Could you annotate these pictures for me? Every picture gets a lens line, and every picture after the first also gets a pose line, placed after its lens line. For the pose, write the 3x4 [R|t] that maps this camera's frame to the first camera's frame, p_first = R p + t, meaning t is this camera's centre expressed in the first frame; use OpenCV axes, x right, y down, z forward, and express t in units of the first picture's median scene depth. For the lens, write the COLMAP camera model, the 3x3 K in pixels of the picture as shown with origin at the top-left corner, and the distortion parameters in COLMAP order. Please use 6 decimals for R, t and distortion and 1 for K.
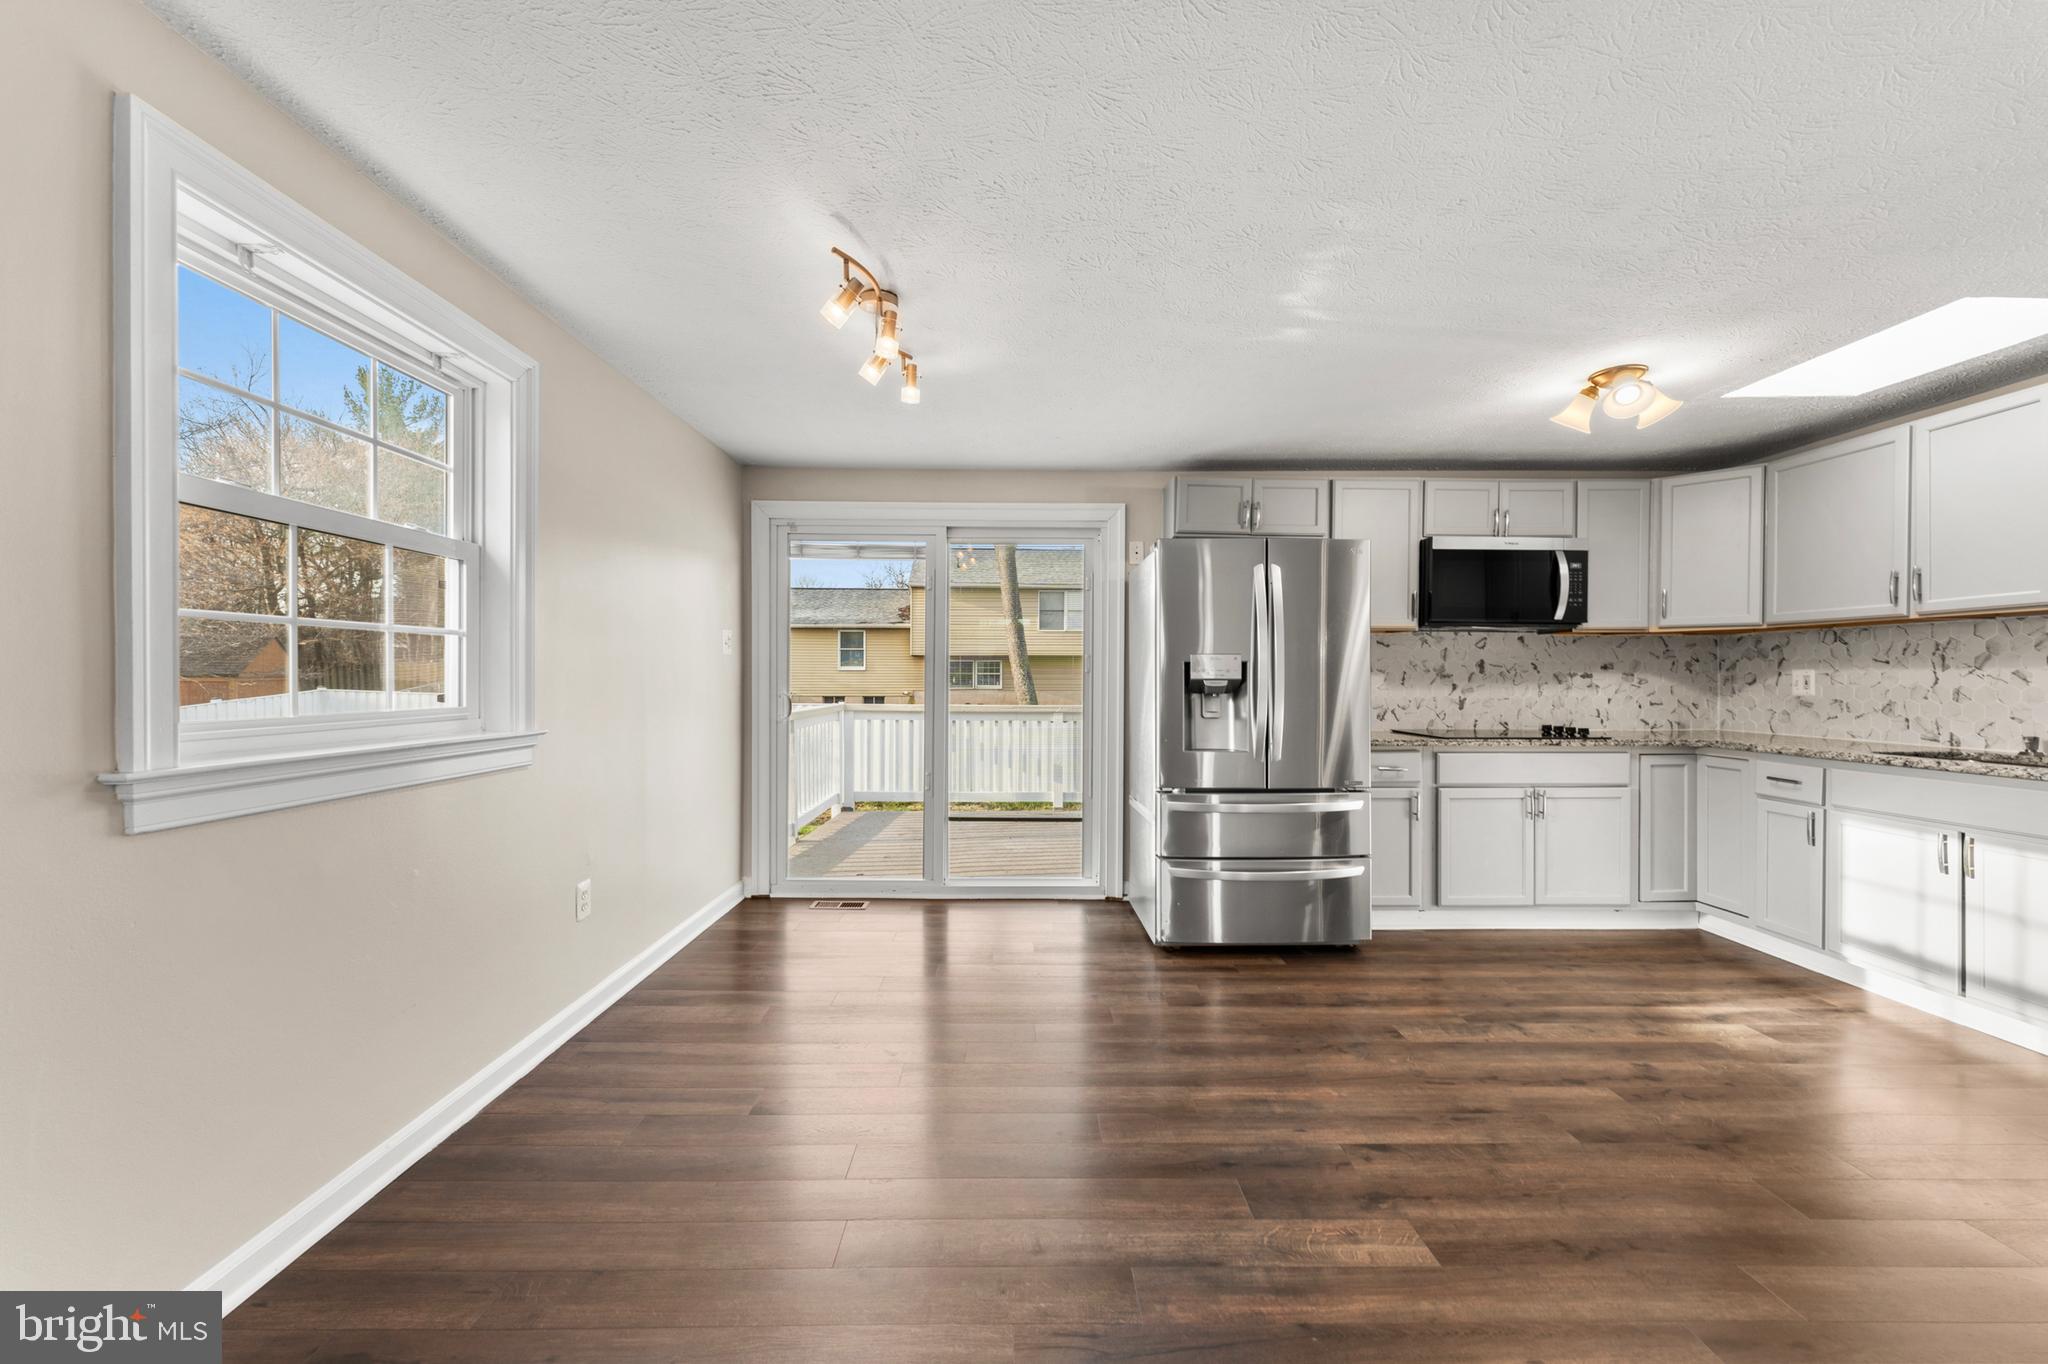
lens RADIAL K [[819.1, 0, 1018.0], [0, 819.1, 681.8], [0, 0, 1]] dist [0.001209, 0.000395]
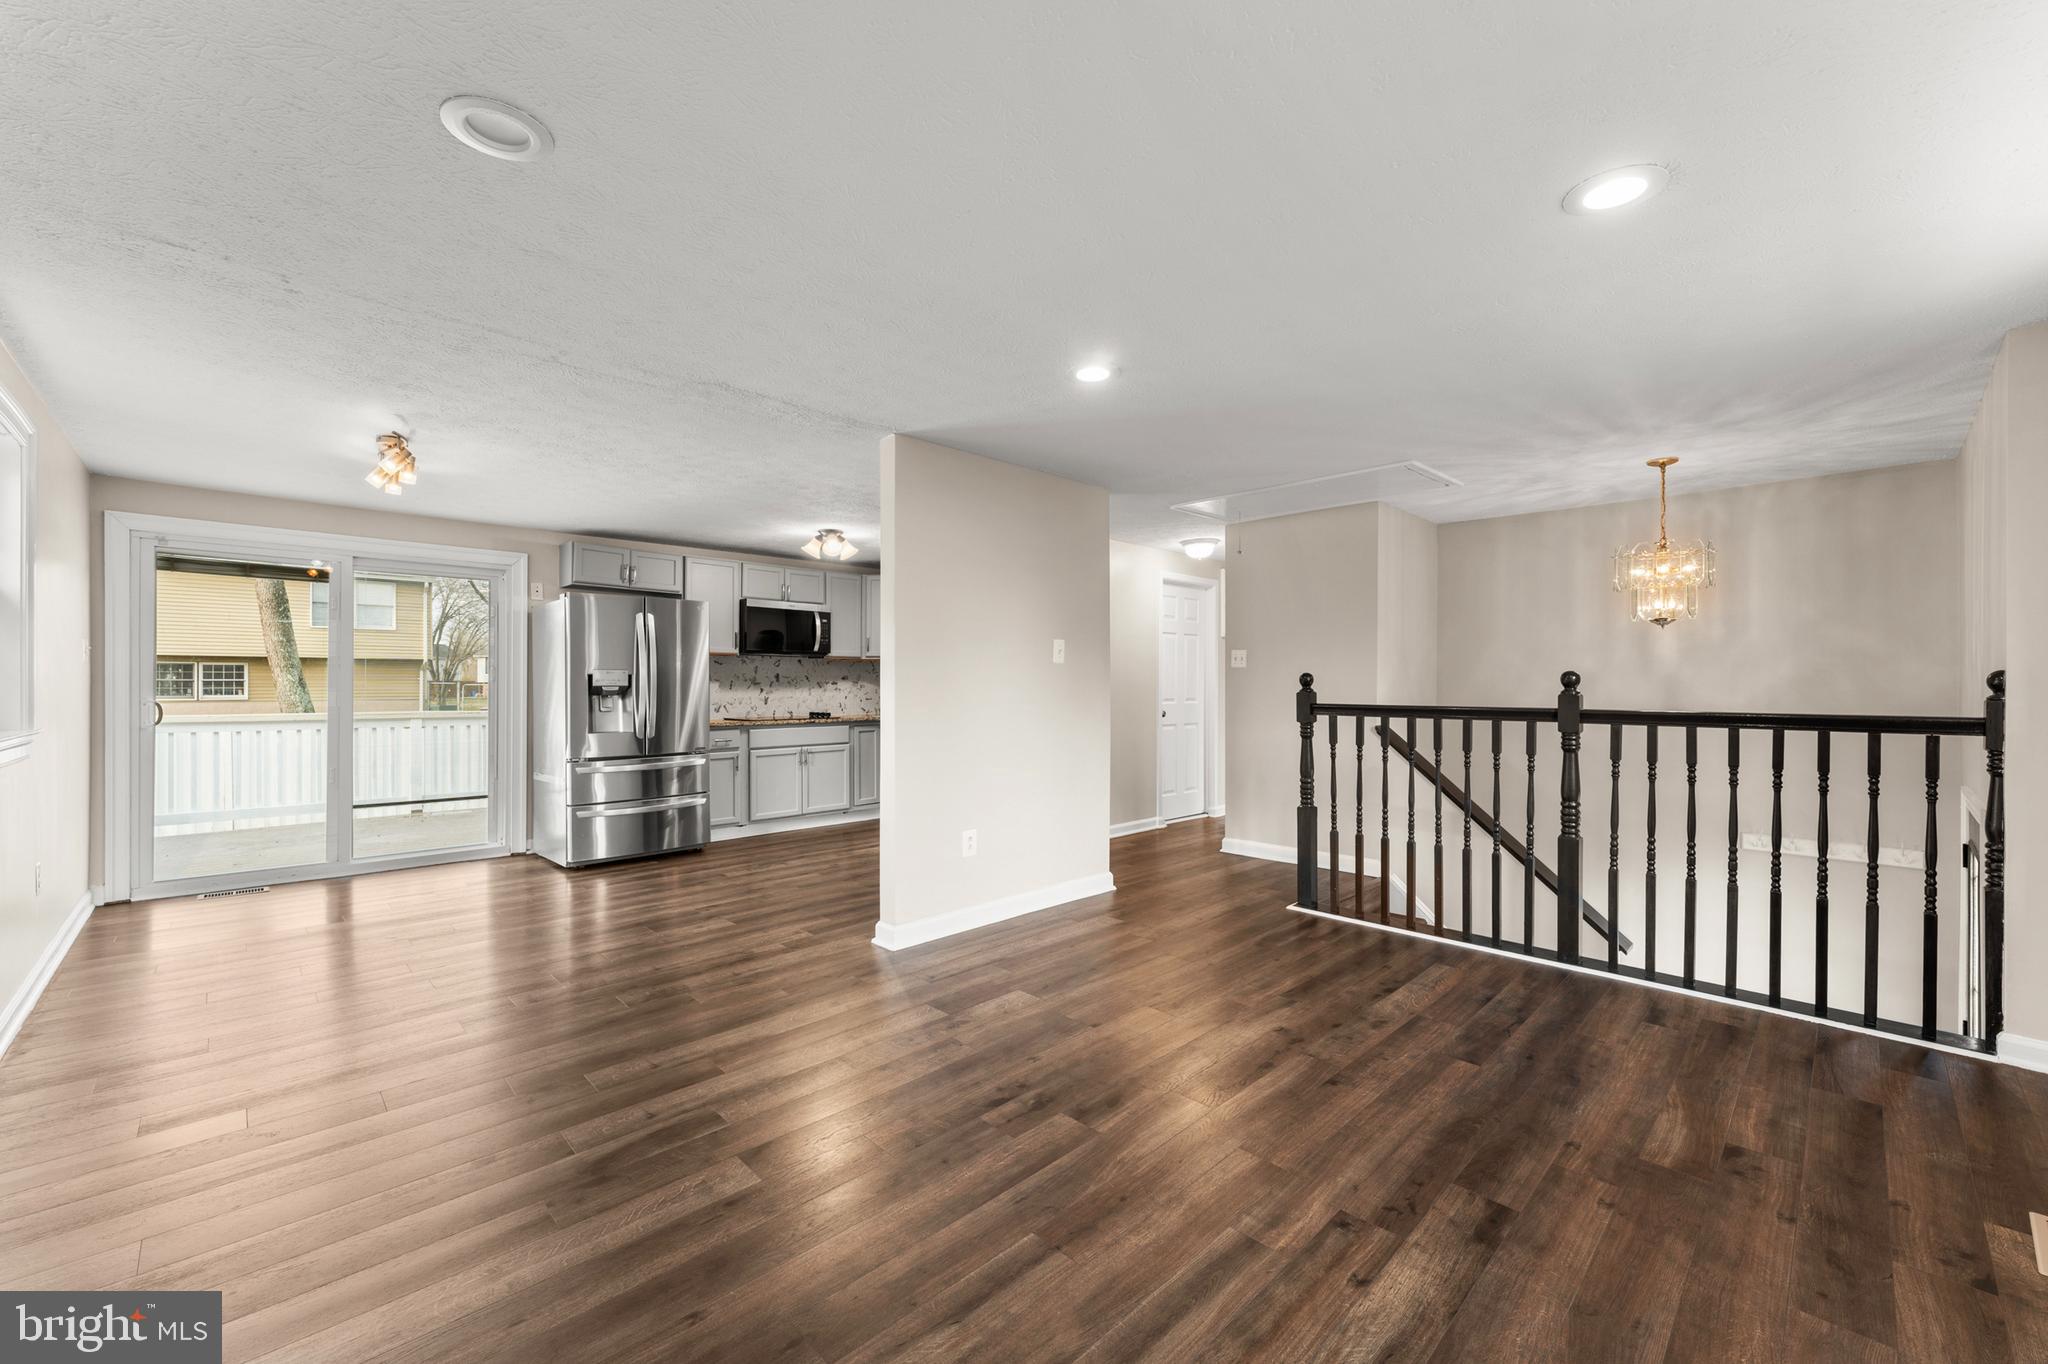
lens RADIAL K [[819.1, 0, 1027.1], [0, 819.1, 685.2], [0, 0, 1]] dist [0.001209, 0.000395]
pose [[0.716629, -0.002449, 0.697450, -0.246066], [0.005071, 0.999986, -0.001698, 0.002345], [-0.697436, 0.004754, 0.716631, -0.589189]]
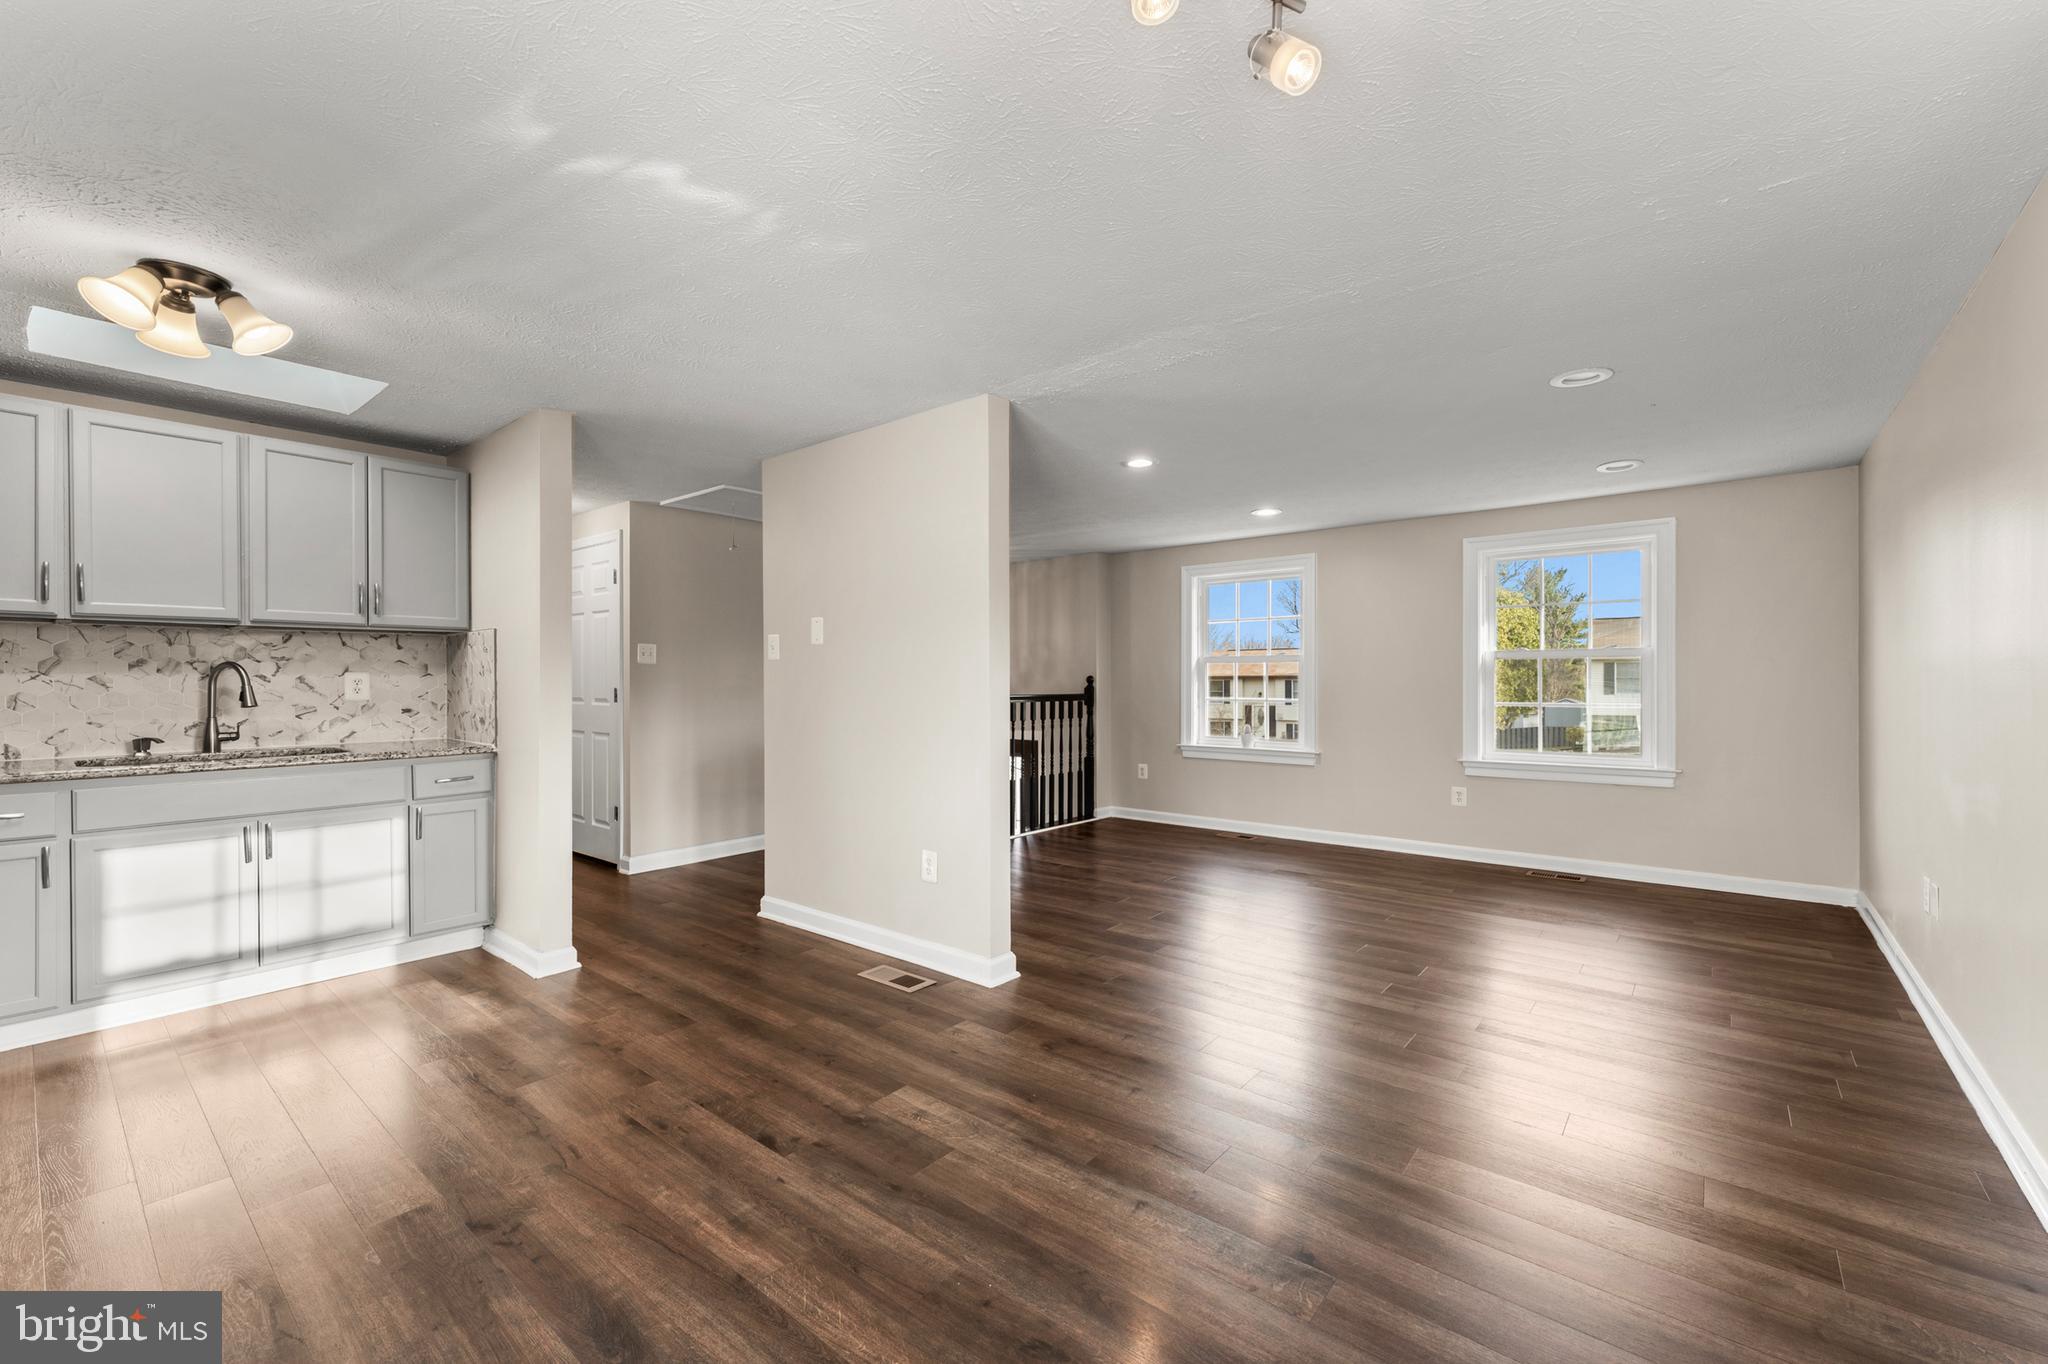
lens RADIAL K [[819.1, 0, 991.7], [0, 819.1, 686.4], [0, 0, 1]] dist [0.001209, 0.000395]
pose [[-0.745281, -0.001603, 0.666748, -0.242547], [0.007248, 0.999919, 0.010507, -0.003430], [-0.666711, 0.012663, -0.745209, 0.850079]]
